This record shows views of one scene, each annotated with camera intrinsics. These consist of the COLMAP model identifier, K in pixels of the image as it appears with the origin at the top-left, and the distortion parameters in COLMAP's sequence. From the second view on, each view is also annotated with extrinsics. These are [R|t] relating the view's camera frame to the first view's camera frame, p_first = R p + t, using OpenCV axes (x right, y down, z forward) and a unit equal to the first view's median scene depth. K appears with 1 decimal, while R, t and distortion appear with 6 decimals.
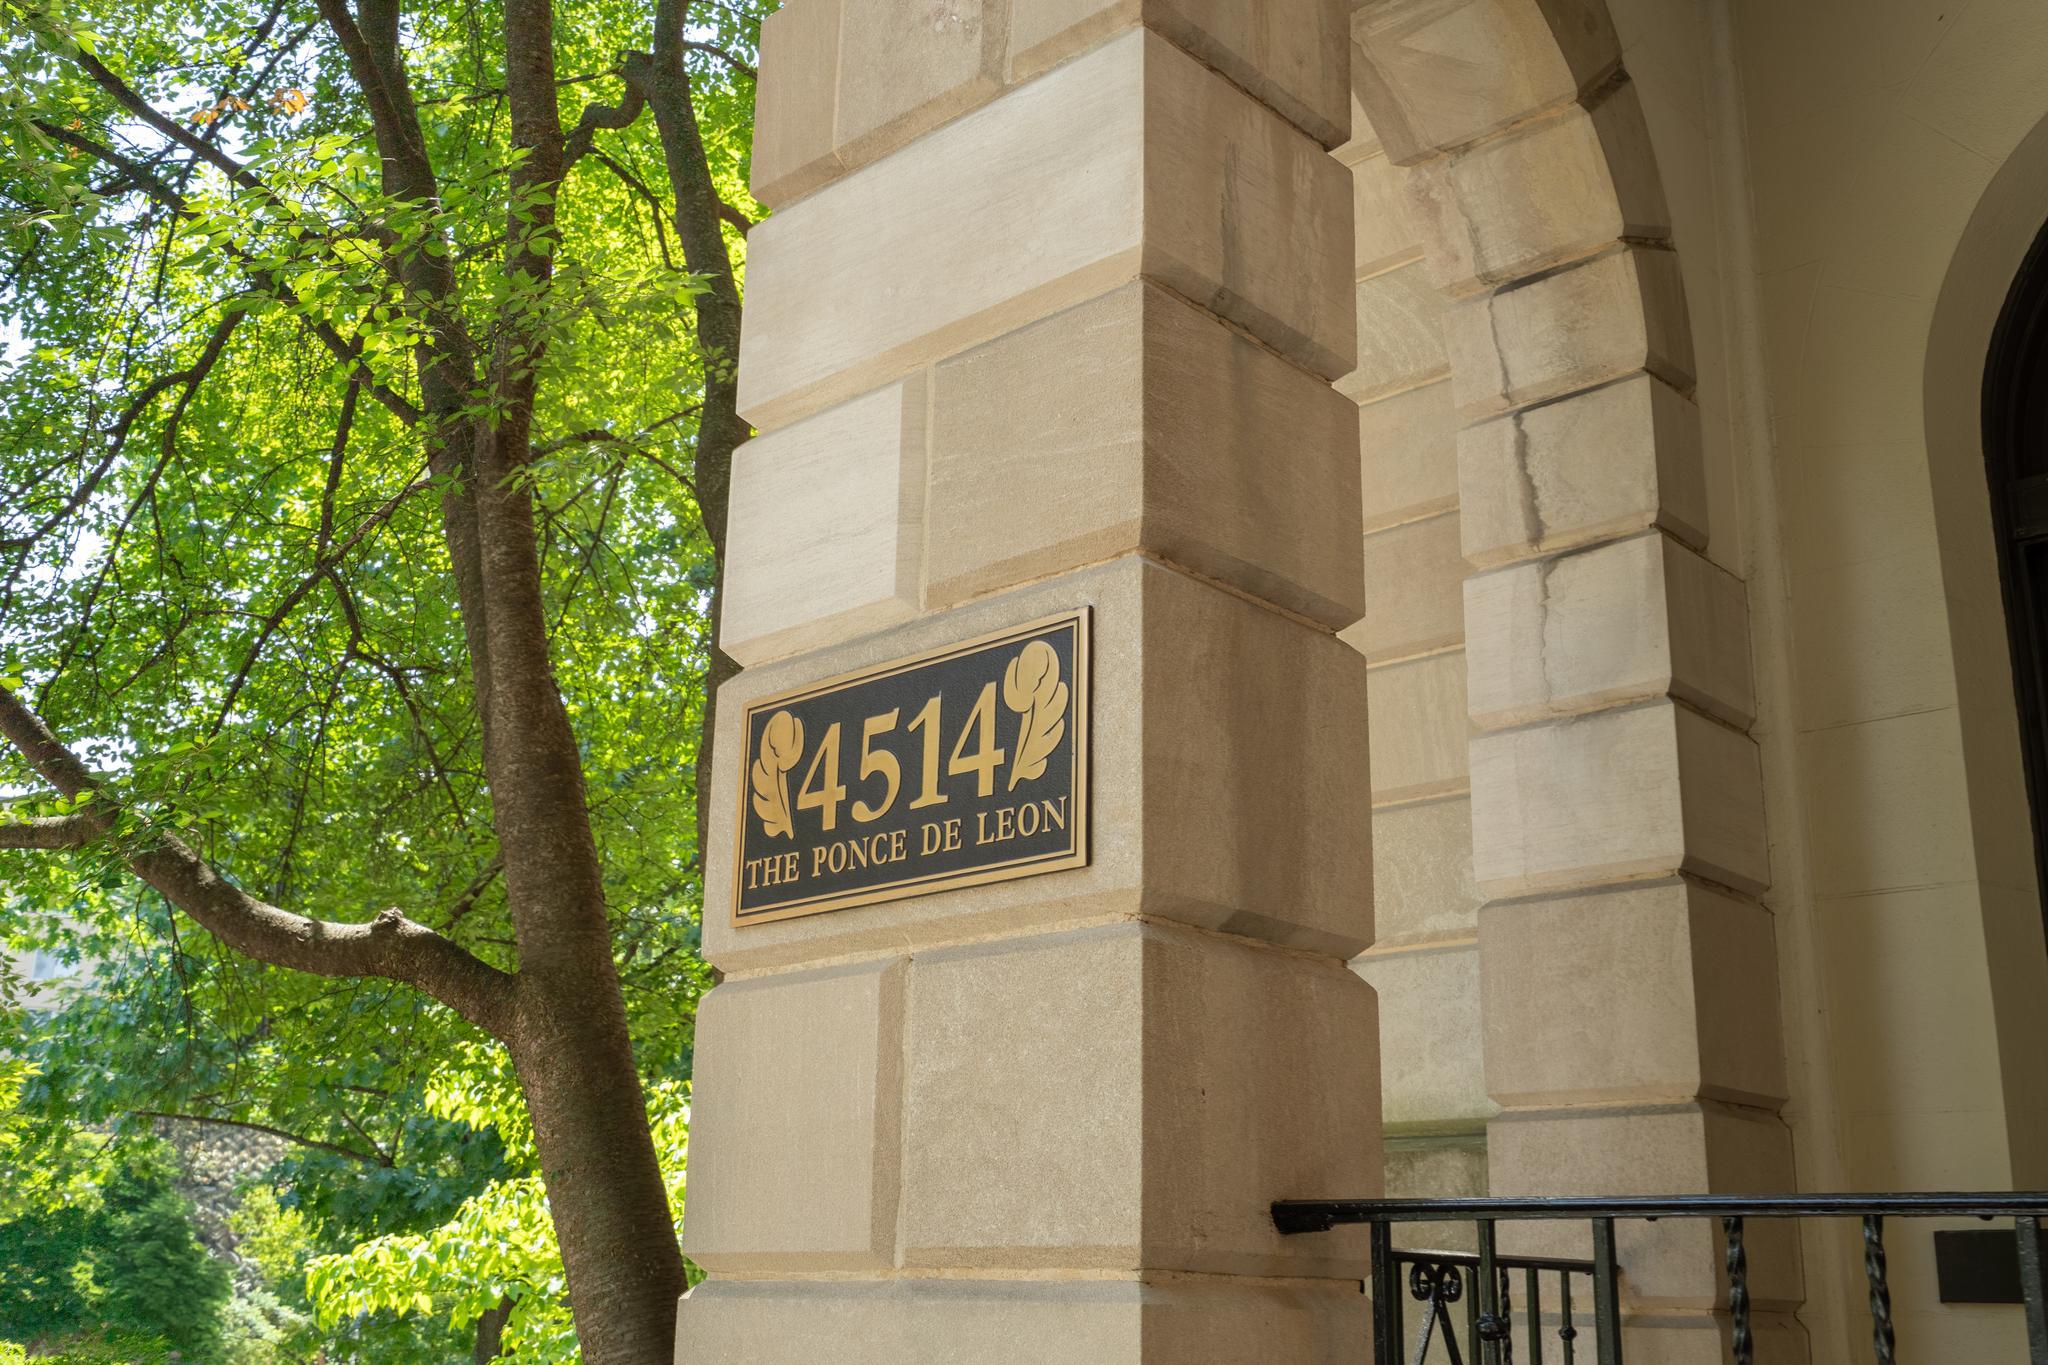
lens RADIAL K [[2050.7, 0, 1014.8], [0, 2050.7, 680.2], [0, 0, 1]] dist [-0.001476, -0.003571]
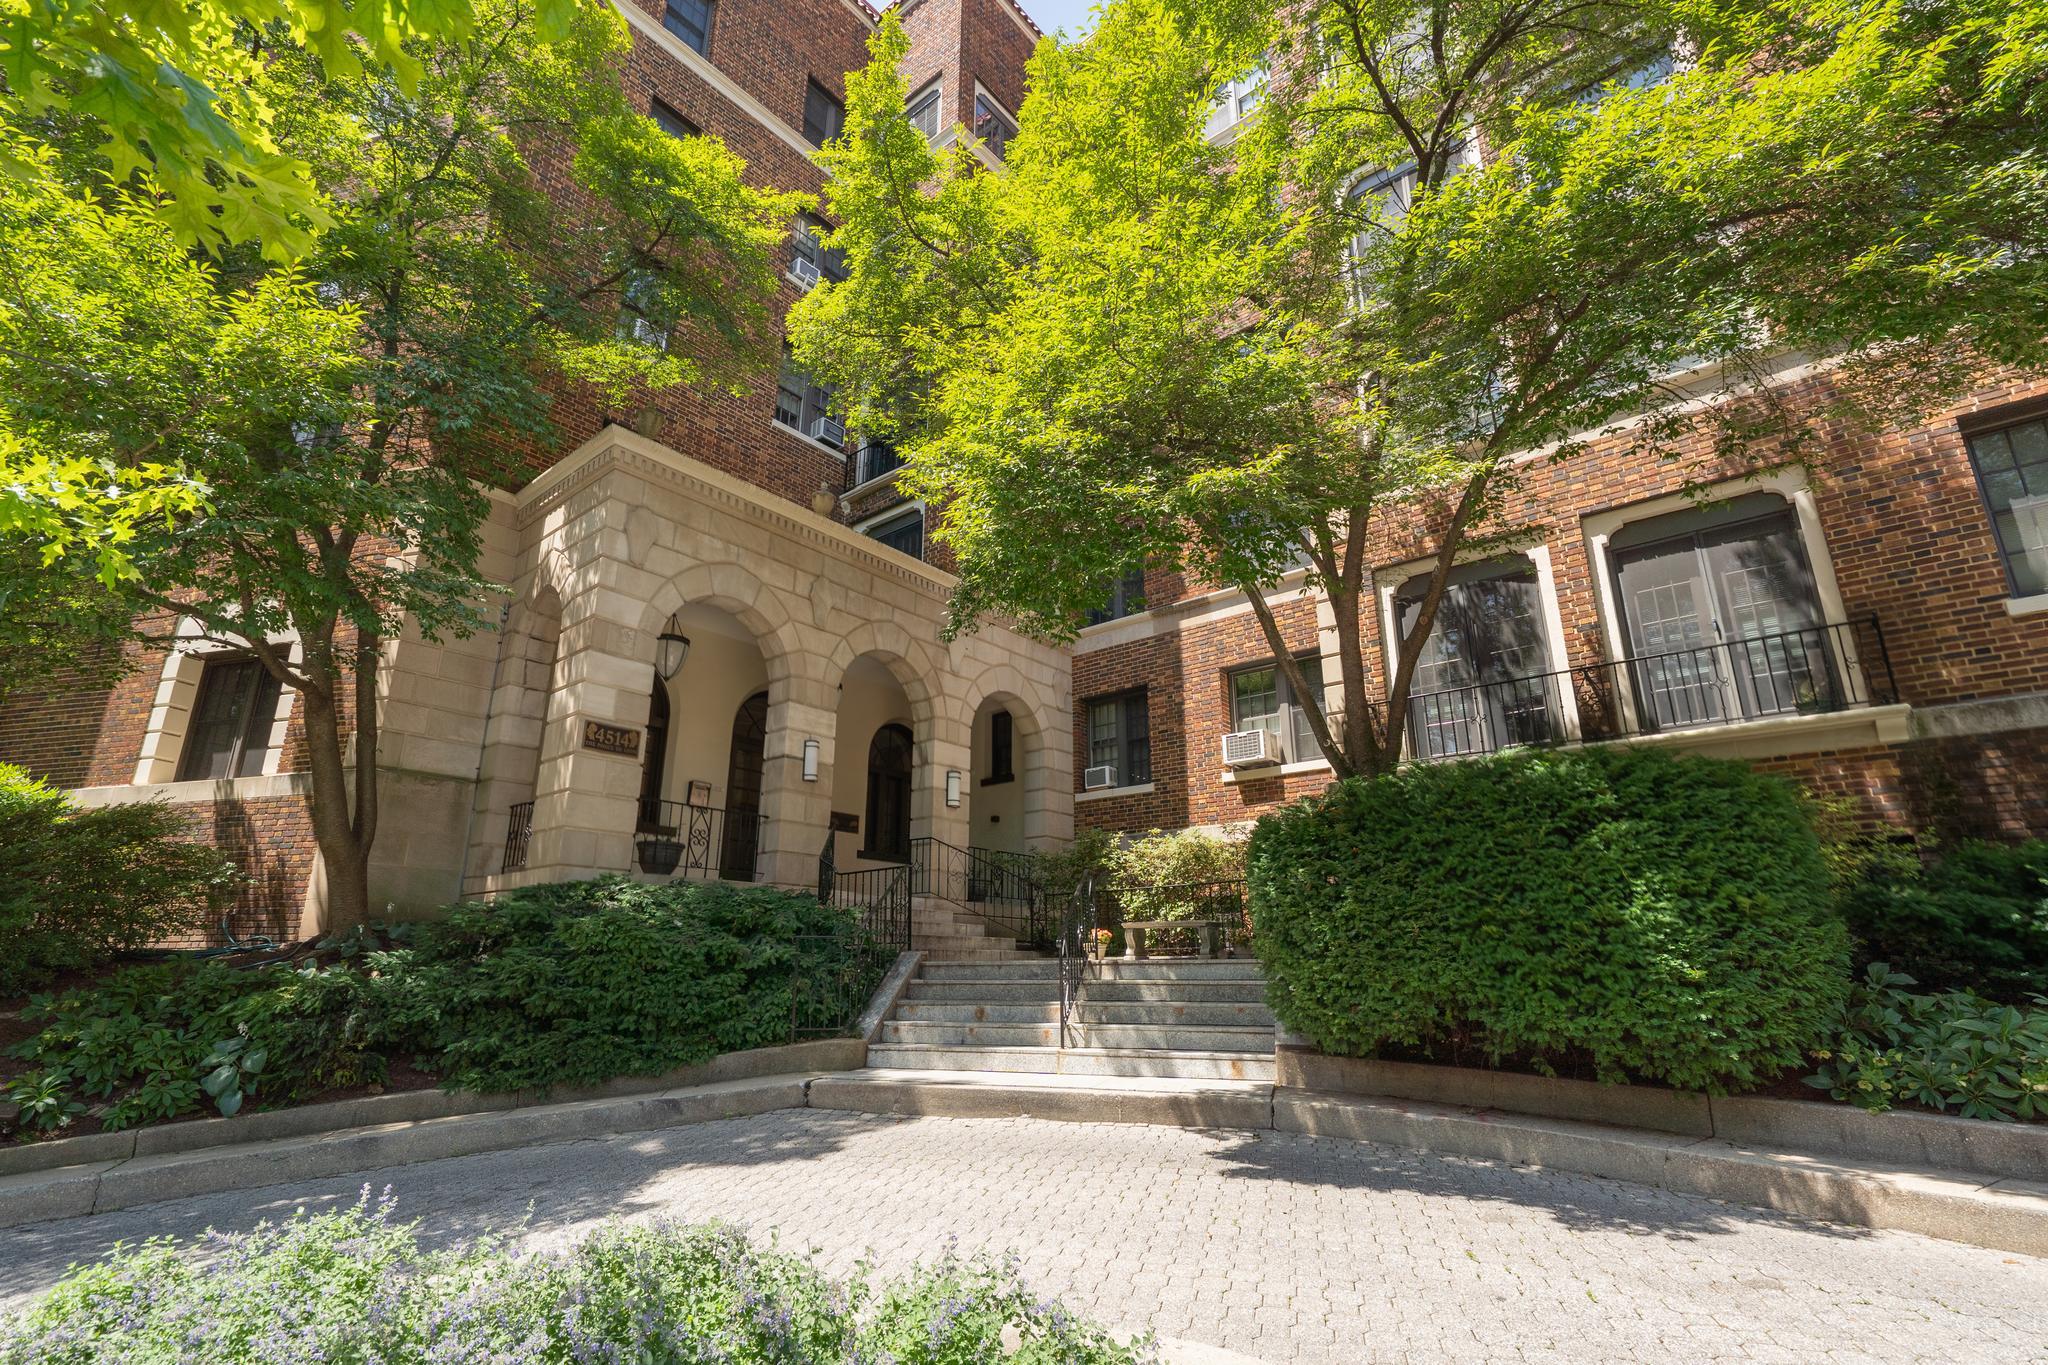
lens RADIAL K [[959.0, 0, 1032.2], [0, 959.0, 686.1], [0, 0, 1]] dist [0.000230, 0.000323]
pose [[-0.060581, 0.268514, 0.961369, -3.956362], [-0.301018, 0.913383, -0.274080, 0.402220], [-0.951692, -0.305993, 0.025493, -0.688457]]
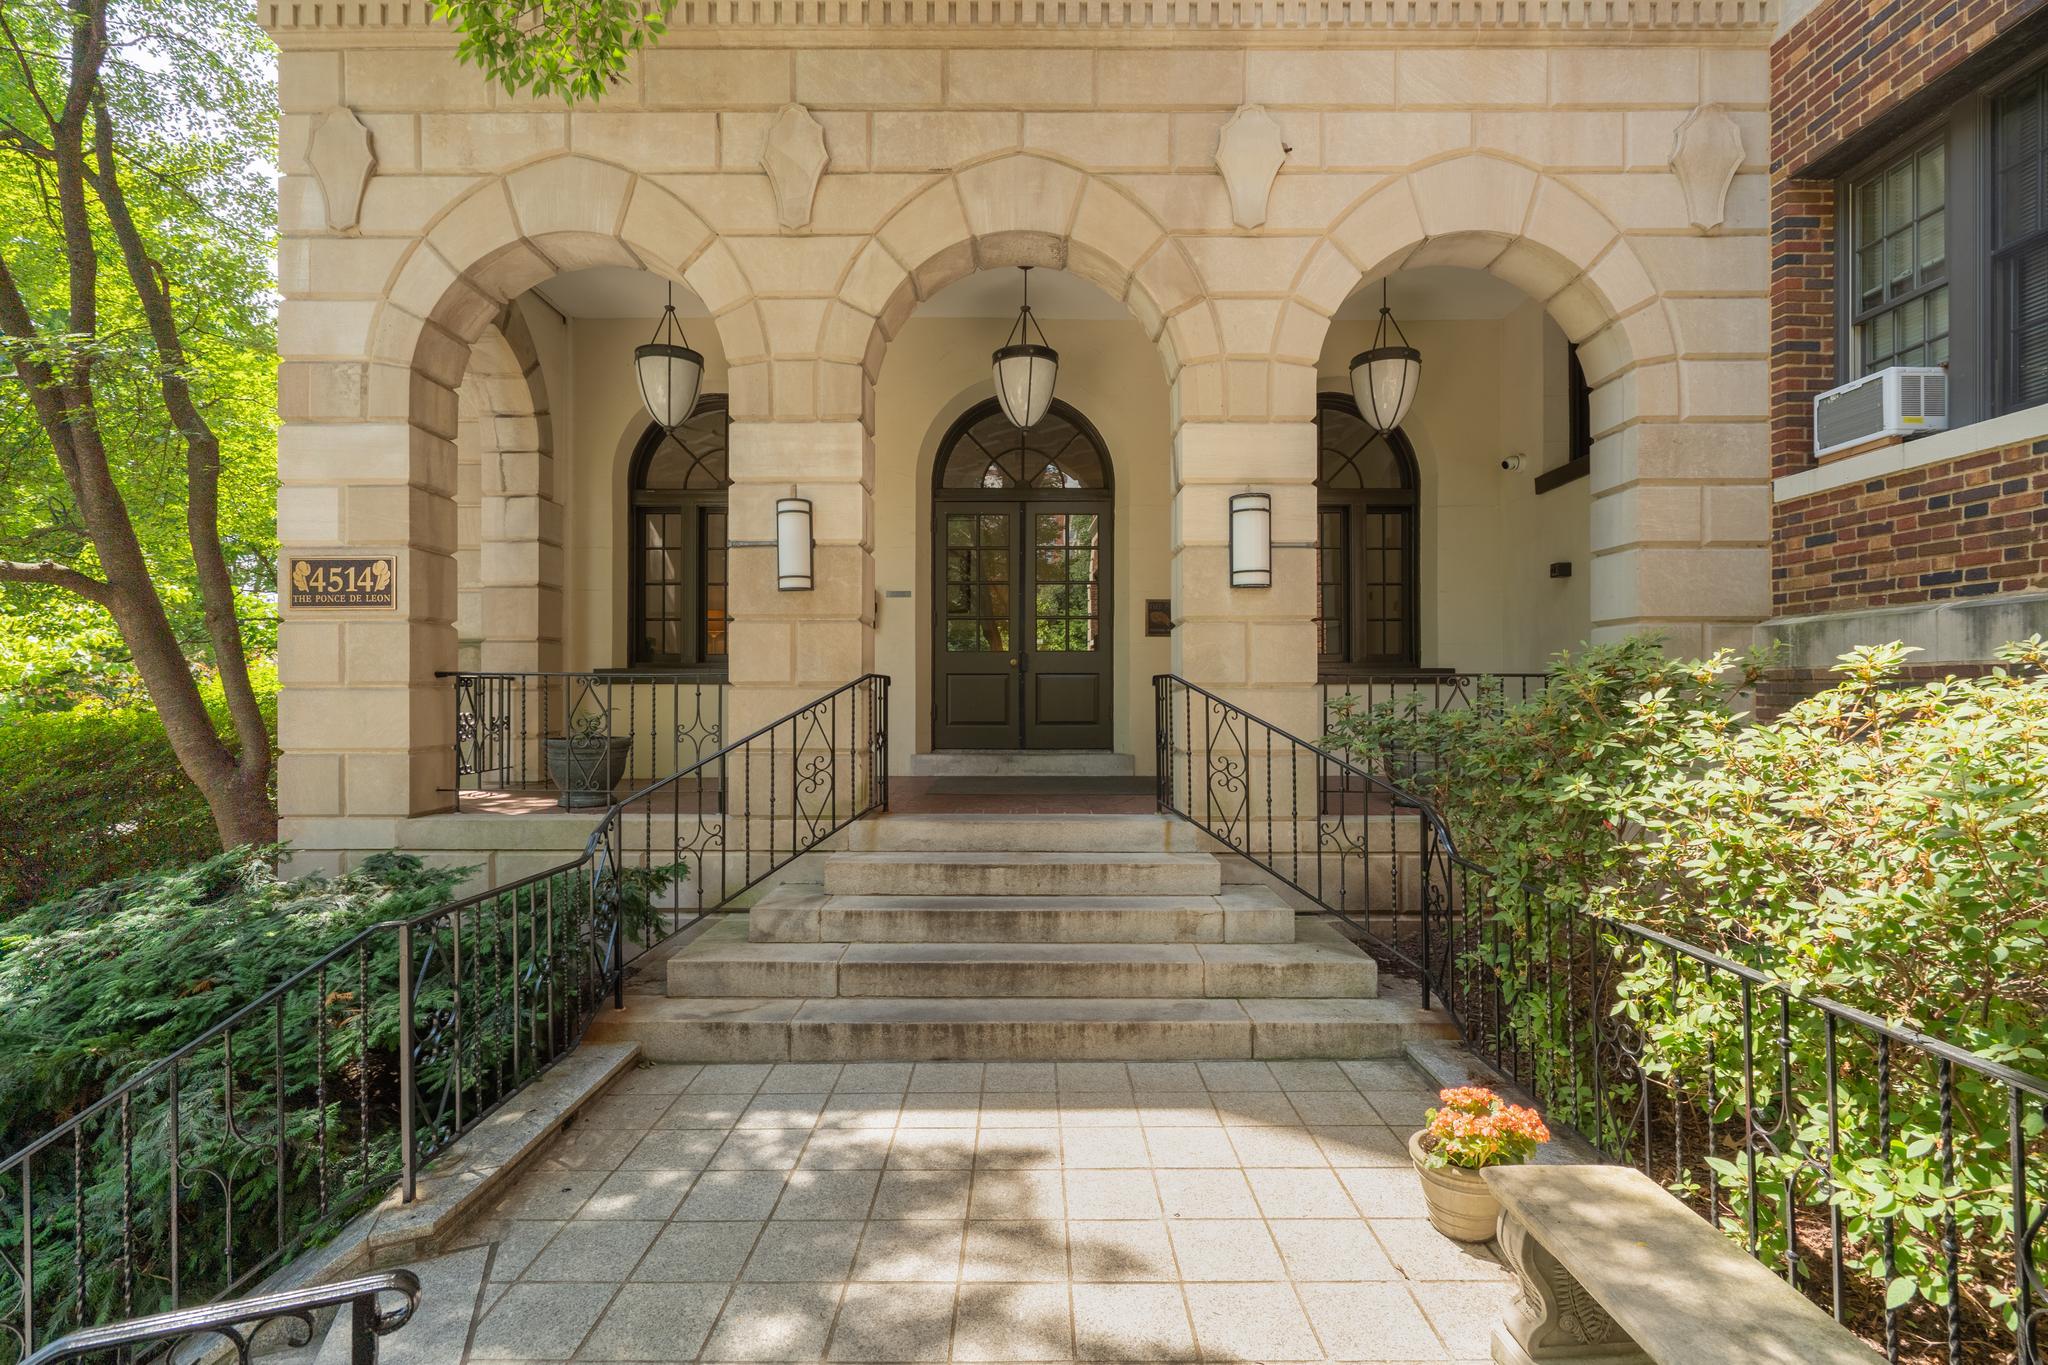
lens RADIAL K [[940.1, 0, 1023.7], [0, 940.1, 688.8], [0, 0, 1]] dist [-0.000946, 0.000211]
pose [[0.735163, -0.022519, 0.677516, -0.355913], [-0.186612, 0.954110, 0.234201, -0.492823], [-0.651699, -0.298609, 0.697224, -1.503544]]
